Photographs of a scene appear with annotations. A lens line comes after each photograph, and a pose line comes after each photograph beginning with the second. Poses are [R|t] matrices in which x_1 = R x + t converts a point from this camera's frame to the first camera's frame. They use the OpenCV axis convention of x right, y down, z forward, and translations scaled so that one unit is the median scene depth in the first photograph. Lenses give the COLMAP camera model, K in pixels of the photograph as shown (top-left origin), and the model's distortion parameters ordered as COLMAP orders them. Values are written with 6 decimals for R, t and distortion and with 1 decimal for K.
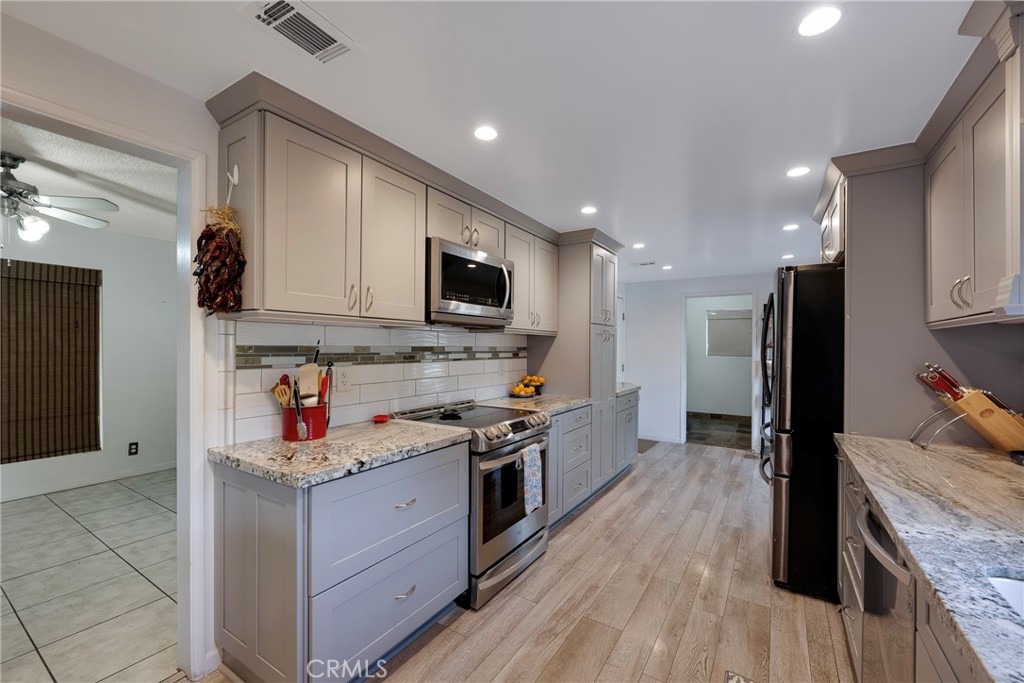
lens RADIAL K [[416.0, 0, 512.5], [0, 416.0, 348.1], [0, 0, 1]] dist [0.000023, 0.000023]
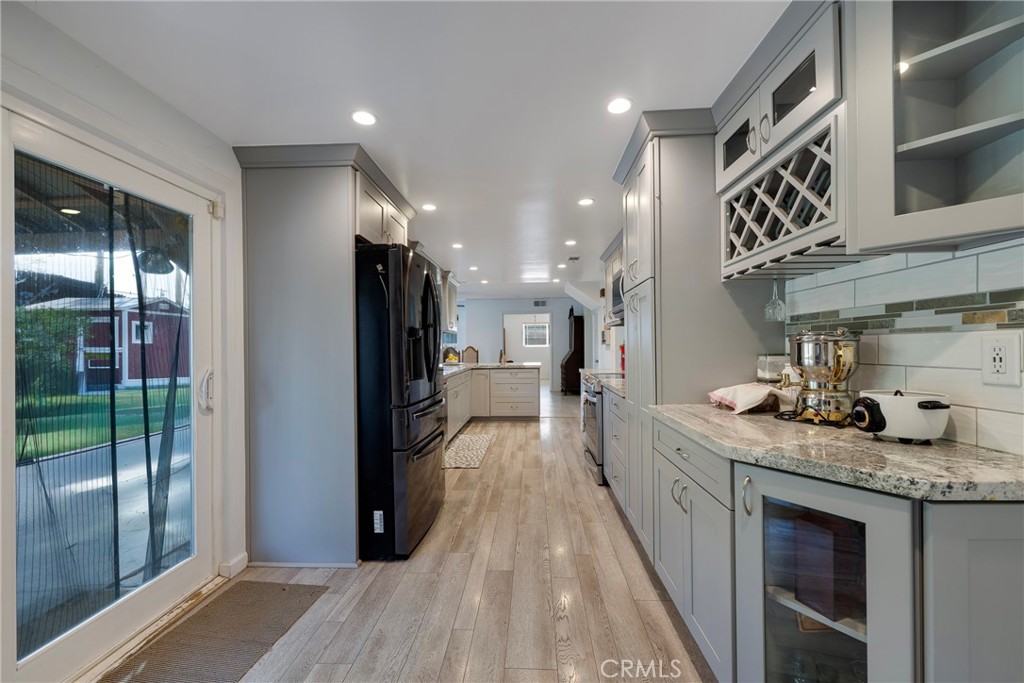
lens RADIAL K [[404.7, 0, 512.3], [0, 404.7, 348.0], [0, 0, 1]] dist [-0.001187, 0.000127]
pose [[-0.870434, 0.004121, -0.492269, 0.800573], [0.002705, 0.999990, 0.003588, 0.041545], [0.492278, 0.001791, -0.870436, 1.677353]]
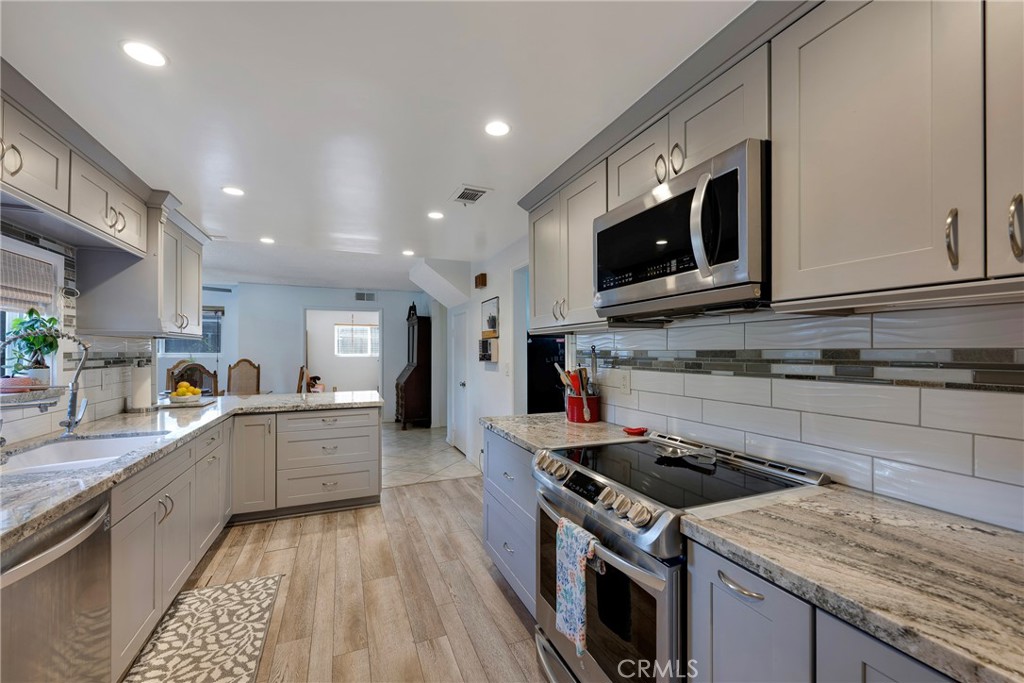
lens RADIAL K [[412.2, 0, 511.5], [0, 412.2, 348.3], [0, 0, 1]] dist [-0.001369, -0.000159]
pose [[-0.573473, -0.008545, -0.819180, 0.411975], [-0.003362, 0.999962, -0.008077, -0.000170], [0.819218, -0.001877, -0.573479, 0.934581]]
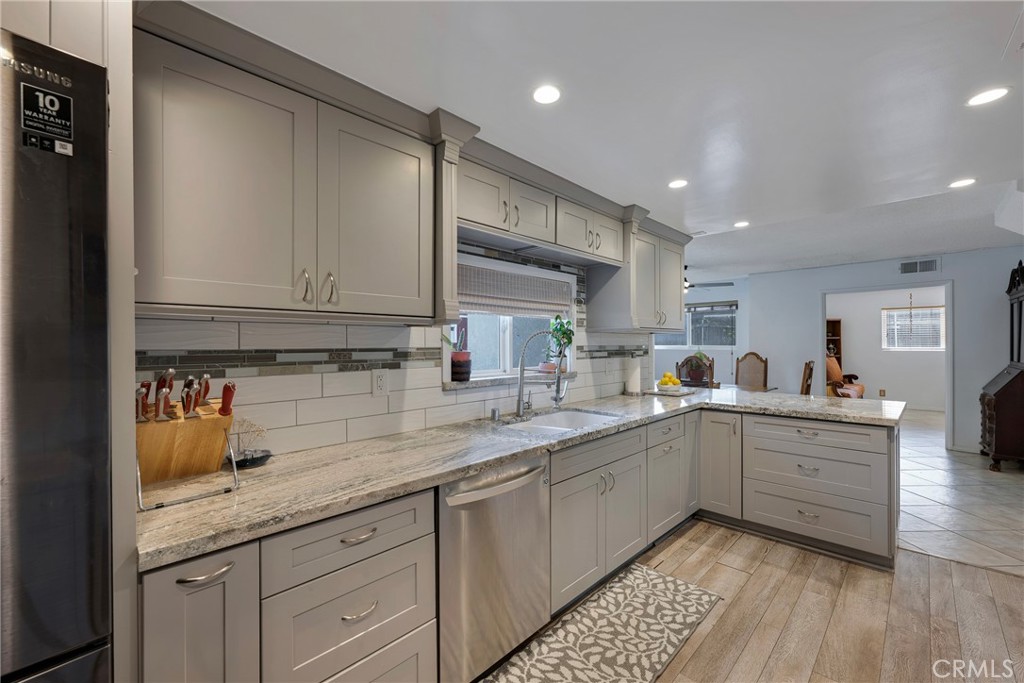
lens RADIAL K [[412.2, 0, 511.5], [0, 412.2, 348.3], [0, 0, 1]] dist [-0.001369, -0.000159]
pose [[-0.976871, -0.001011, 0.213827, 0.217475], [0.001228, 0.999946, 0.010337, -0.000860], [-0.213826, 0.010360, -0.976817, 0.876233]]
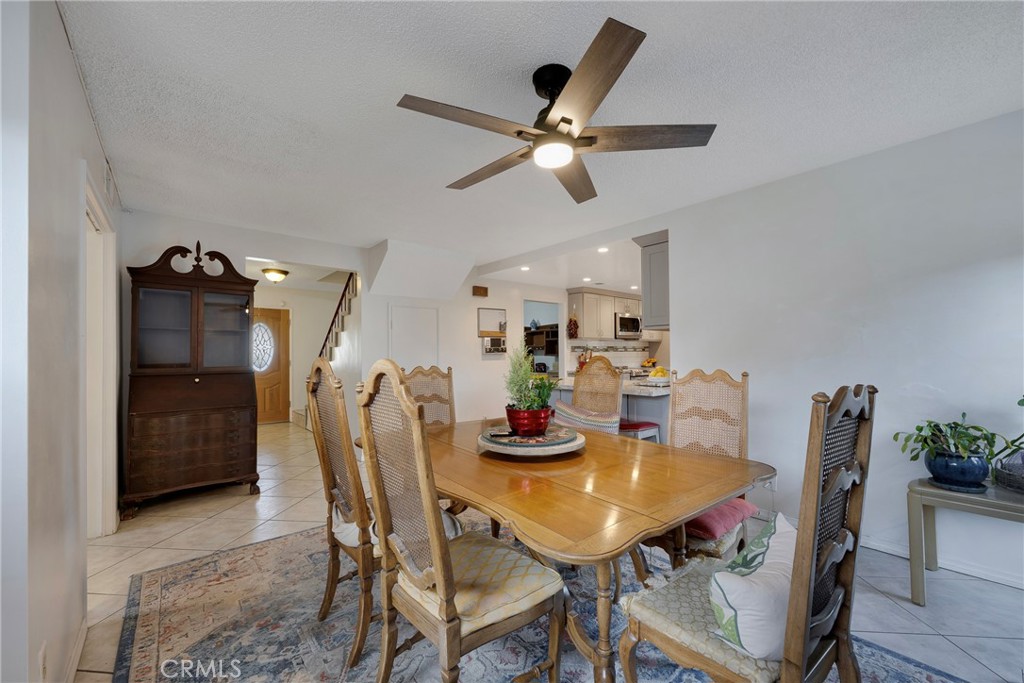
lens RADIAL K [[404.7, 0, 512.3], [0, 404.7, 348.0], [0, 0, 1]] dist [-0.001187, 0.000127]
pose [[0.953726, -0.017593, -0.300161, -0.015507], [0.013396, 0.999782, -0.016033, 0.037237], [0.300378, 0.011270, 0.953754, -1.626716]]
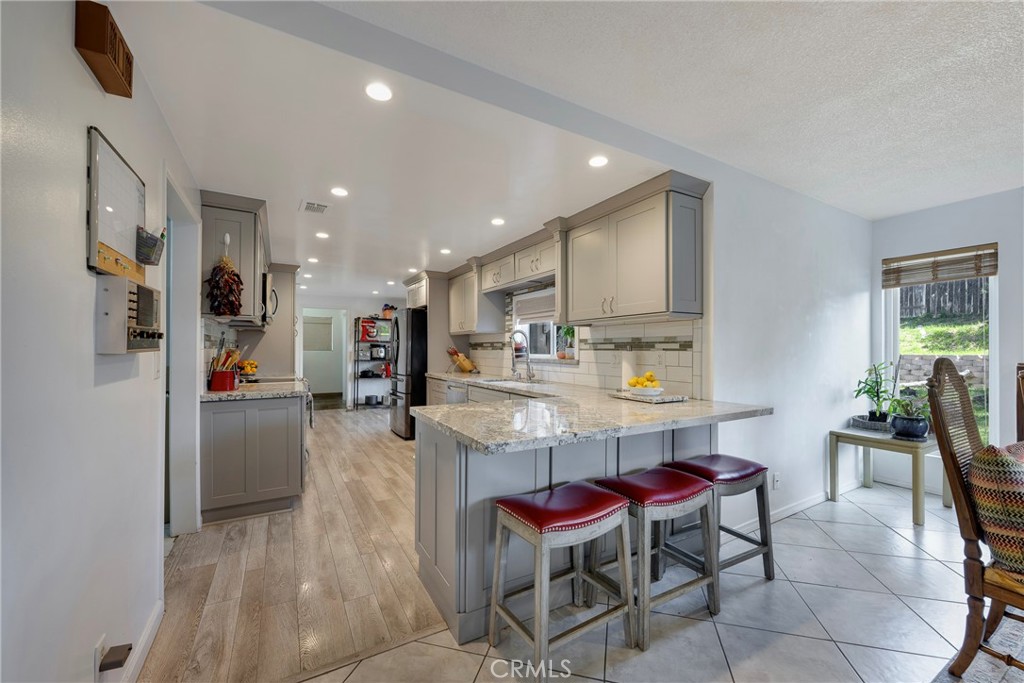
lens RADIAL K [[404.7, 0, 512.3], [0, 404.7, 348.0], [0, 0, 1]] dist [-0.001187, 0.000127]
pose [[0.465069, -0.001512, 0.885273, -0.840168], [0.002037, 0.999998, 0.000638, 0.028174], [-0.885272, 0.001506, 0.465071, -0.463981]]
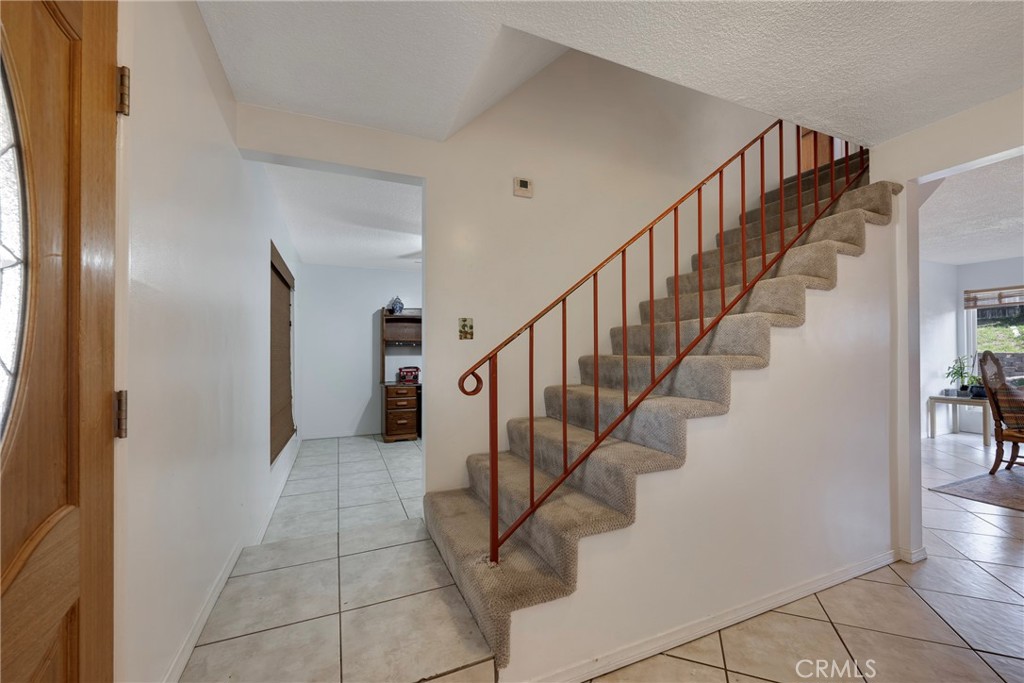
lens RADIAL K [[404.7, 0, 512.3], [0, 404.7, 348.0], [0, 0, 1]] dist [-0.001187, 0.000127]
pose [[0.564383, -0.000896, 0.825513, -2.007616], [0.010119, 0.999932, -0.005833, 0.026986], [-0.825451, 0.011645, 0.564353, -0.200035]]
